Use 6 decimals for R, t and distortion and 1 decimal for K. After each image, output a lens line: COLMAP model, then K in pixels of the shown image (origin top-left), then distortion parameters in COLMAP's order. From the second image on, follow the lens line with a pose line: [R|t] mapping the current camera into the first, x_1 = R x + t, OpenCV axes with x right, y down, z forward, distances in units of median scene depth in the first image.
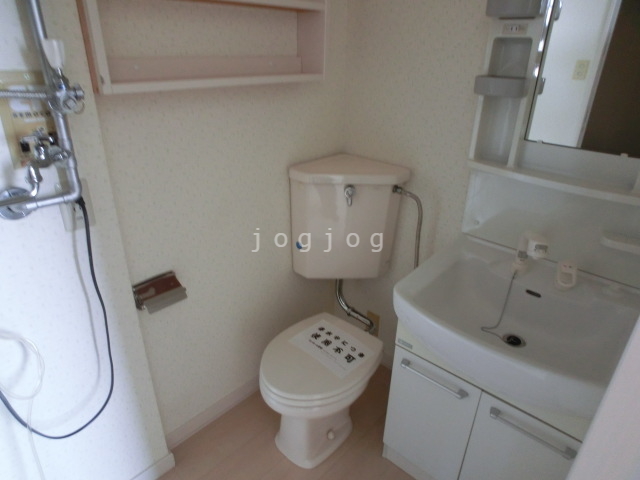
lens RADIAL K [[407.4, 0, 315.6], [0, 407.4, 240.2], [0, 0, 1]] dist [-0.108198, 0.052350]
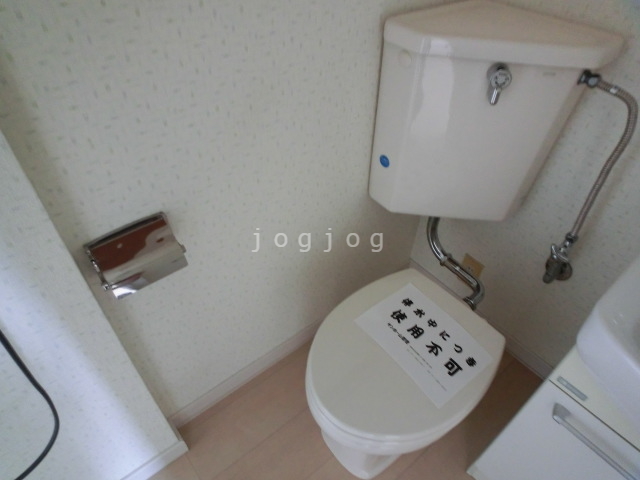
lens RADIAL K [[407.4, 0, 315.6], [0, 407.4, 240.2], [0, 0, 1]] dist [-0.108198, 0.052350]
pose [[0.989568, 0.099963, -0.103738, -0.073951], [-0.061724, 0.944840, 0.321664, -0.069193], [0.130170, -0.311906, 0.941154, 0.429977]]
